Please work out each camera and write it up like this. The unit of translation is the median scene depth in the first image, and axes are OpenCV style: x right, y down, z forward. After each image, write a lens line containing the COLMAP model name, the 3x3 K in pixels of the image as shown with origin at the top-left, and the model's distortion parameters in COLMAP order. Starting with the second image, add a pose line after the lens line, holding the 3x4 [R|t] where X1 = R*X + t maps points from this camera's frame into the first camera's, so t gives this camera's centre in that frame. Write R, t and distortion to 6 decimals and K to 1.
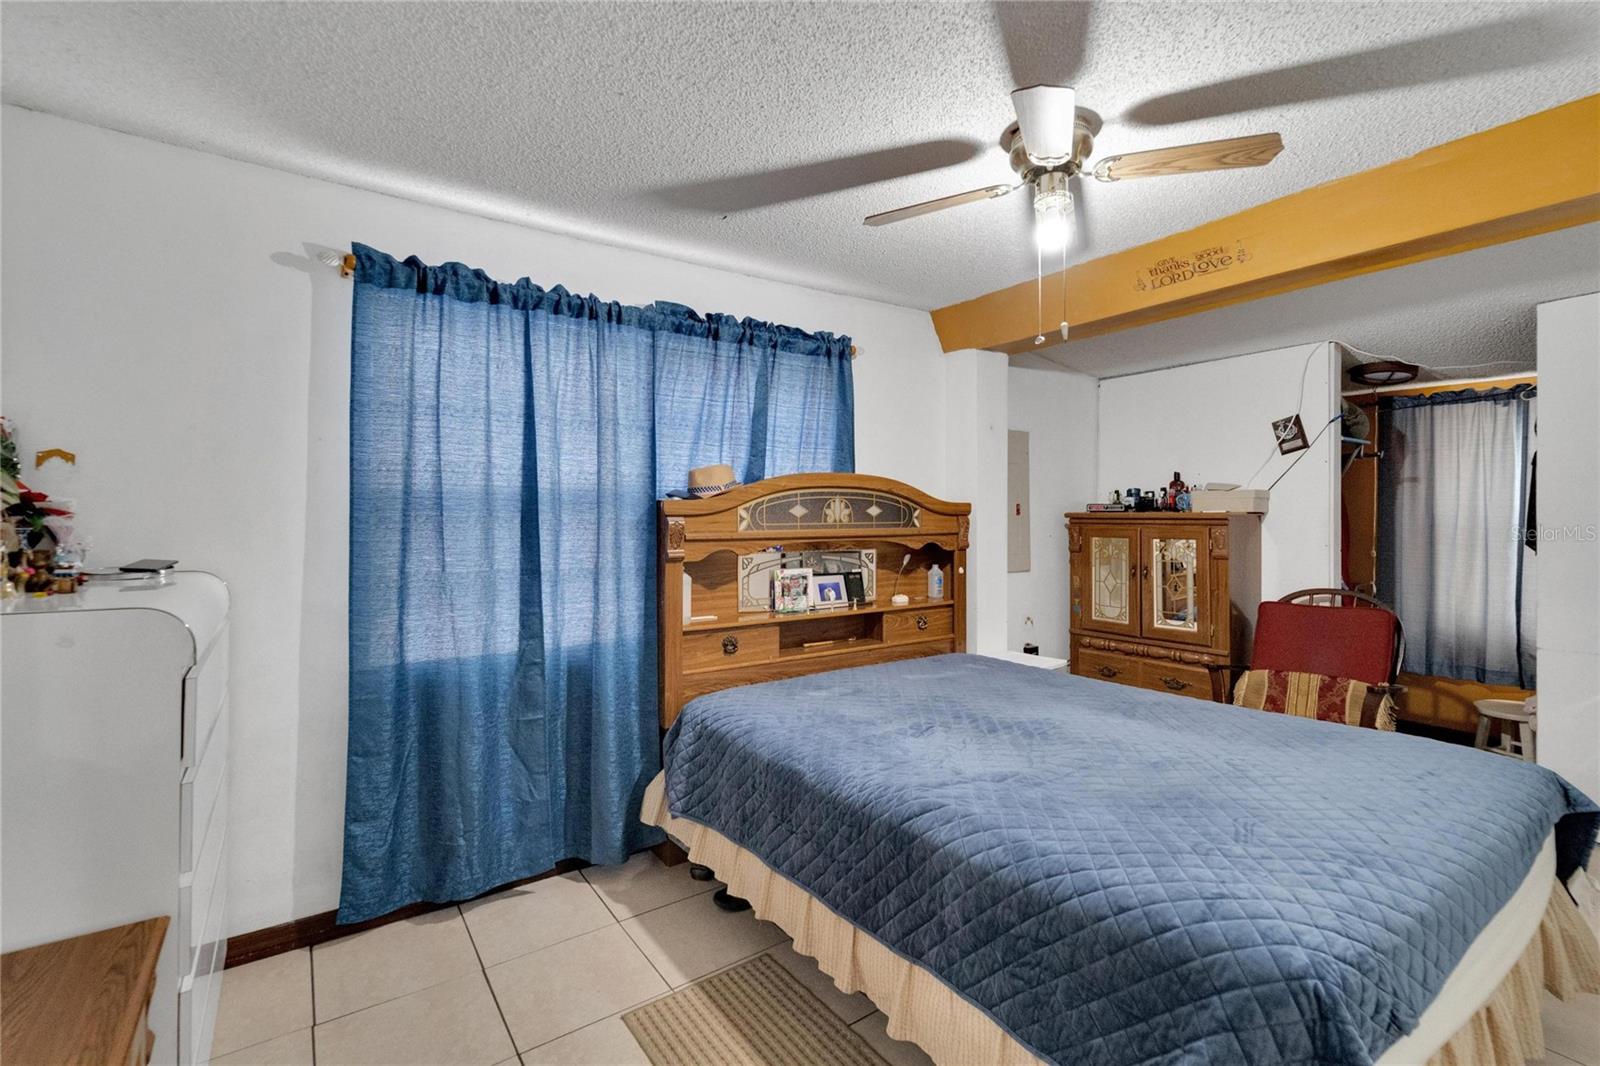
lens RADIAL K [[702.8, 0, 797.1], [0, 702.8, 515.9], [0, 0, 1]] dist [0.000126, -0.000229]
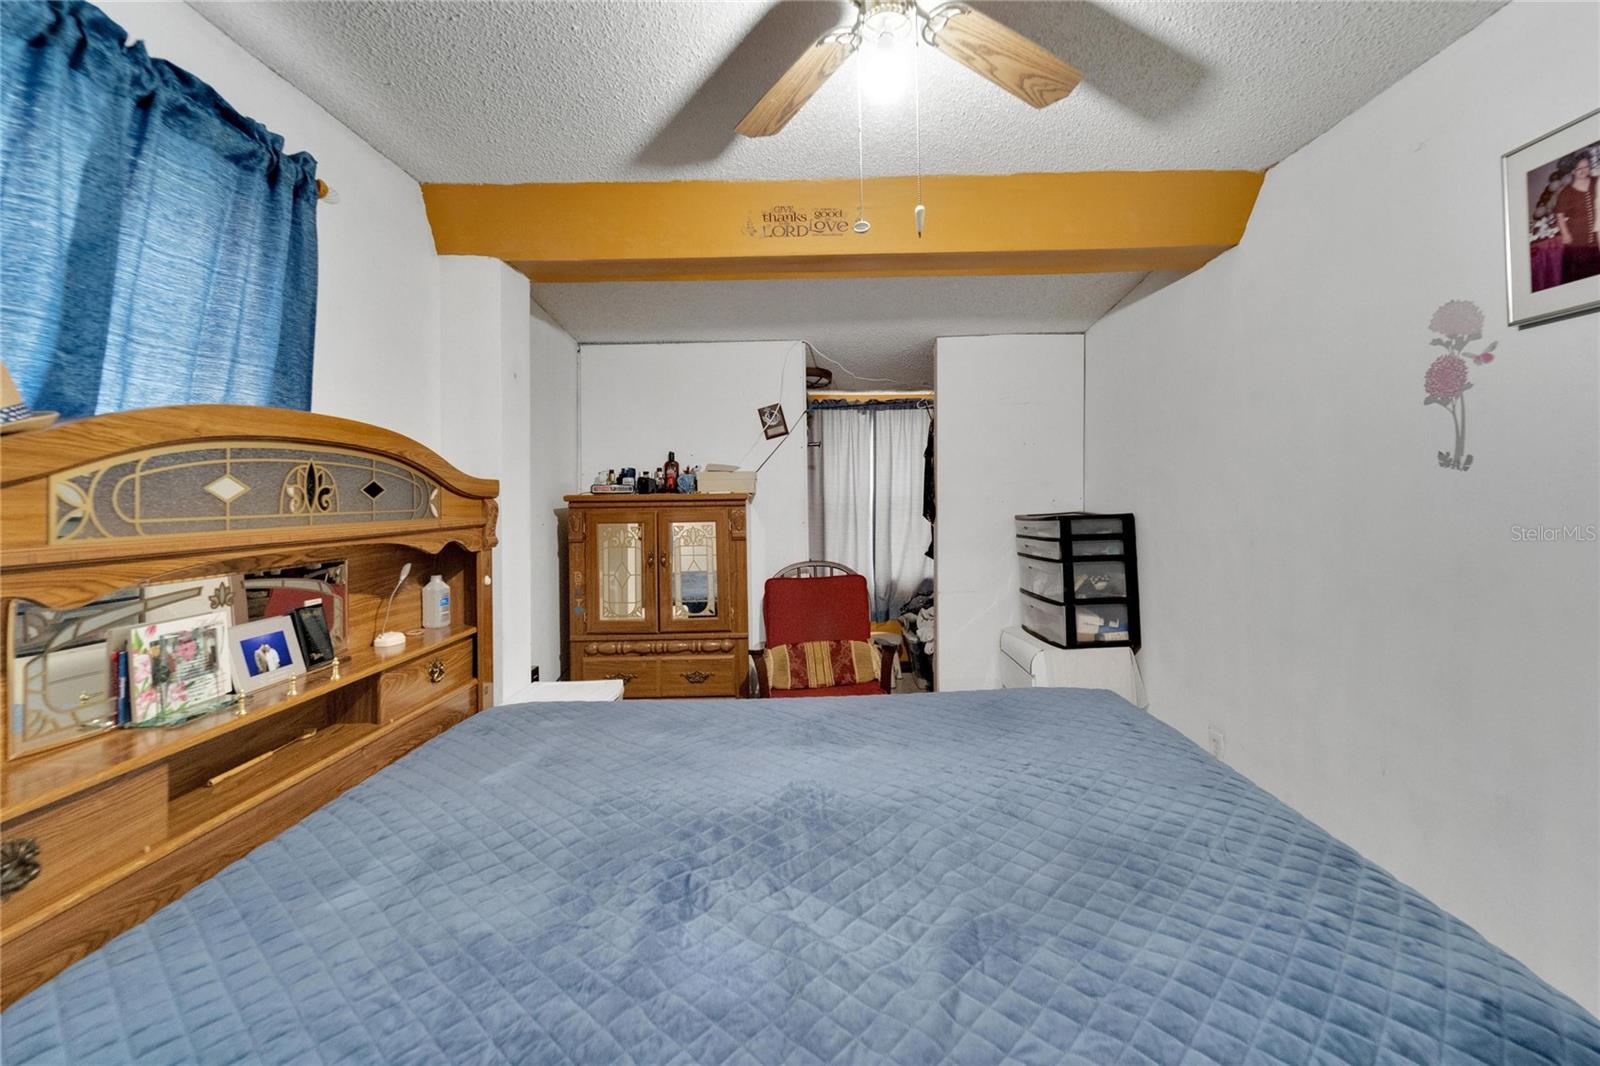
lens RADIAL K [[667.3, 0, 804.7], [0, 667.3, 485.0], [0, 0, 1]] dist [-0.001589, -0.000859]
pose [[0.575438, 0.008842, 0.817797, -0.123027], [0.012346, 0.999734, -0.019497, 0.003267], [-0.817752, 0.021316, 0.575176, 0.422164]]
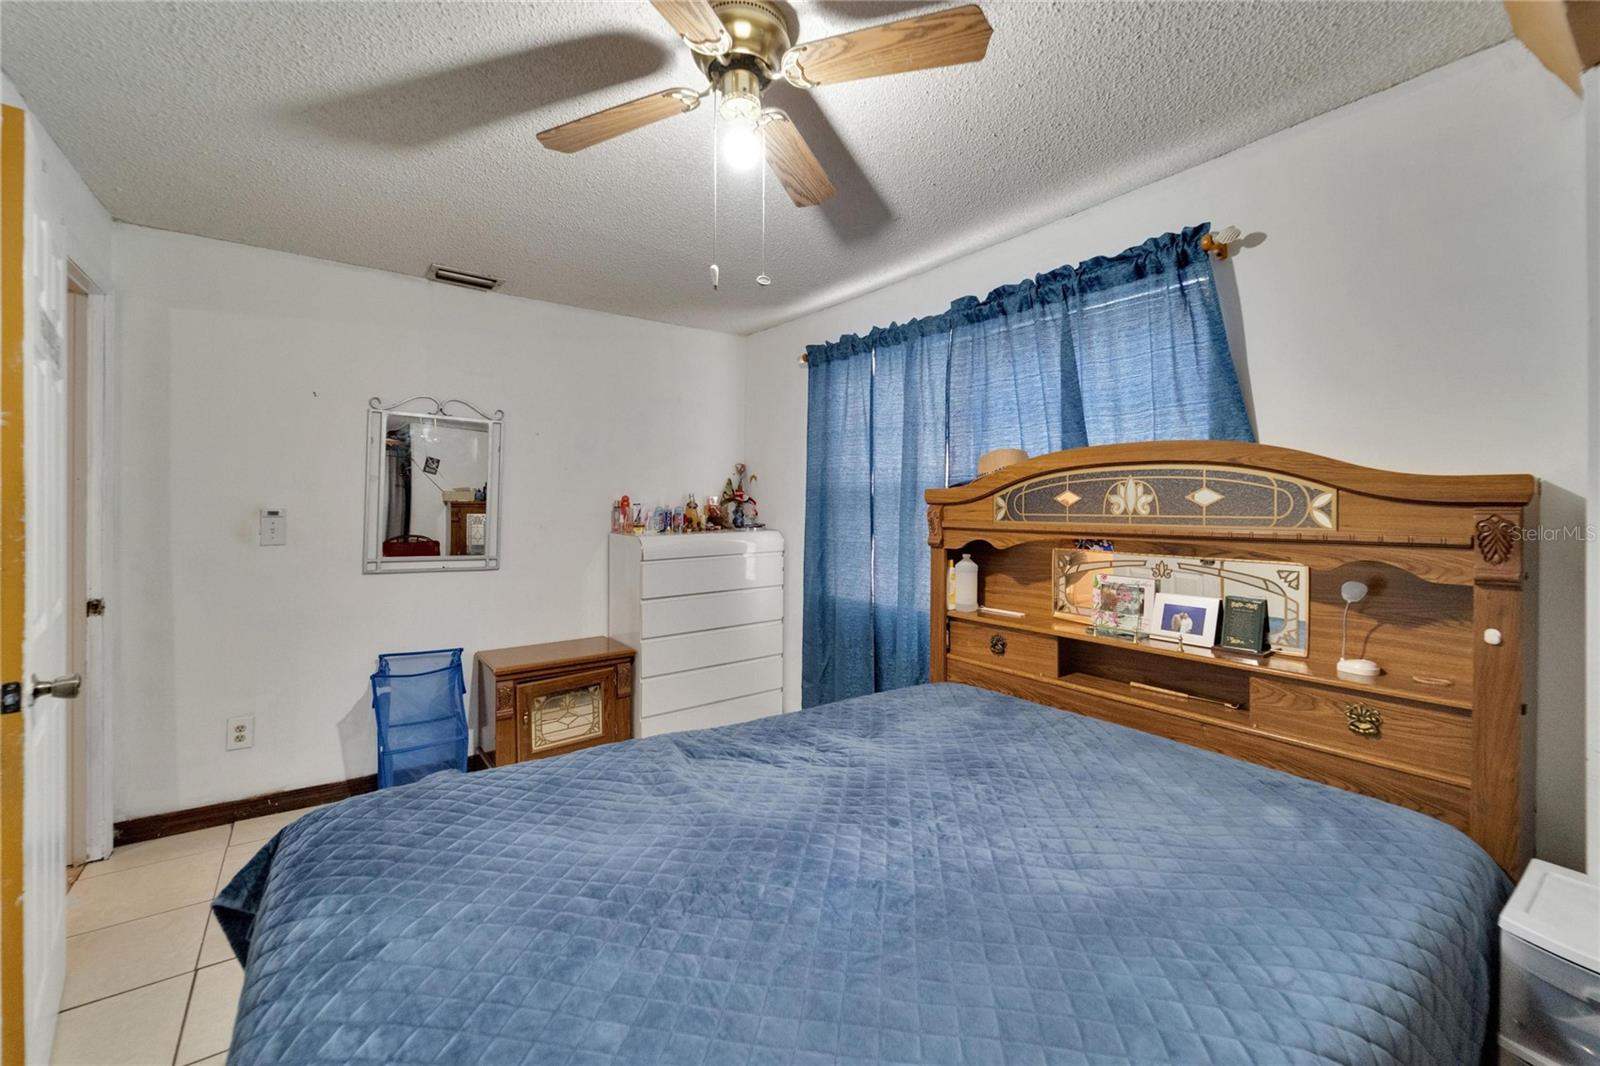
lens RADIAL K [[665.6, 0, 804.3], [0, 665.6, 500.9], [0, 0, 1]] dist [-0.000510, -0.000504]
pose [[0.032491, -0.003684, -0.999465, 0.676225], [-0.004321, 0.999983, -0.003826, -0.000045], [0.999463, 0.004443, 0.032475, 0.630937]]
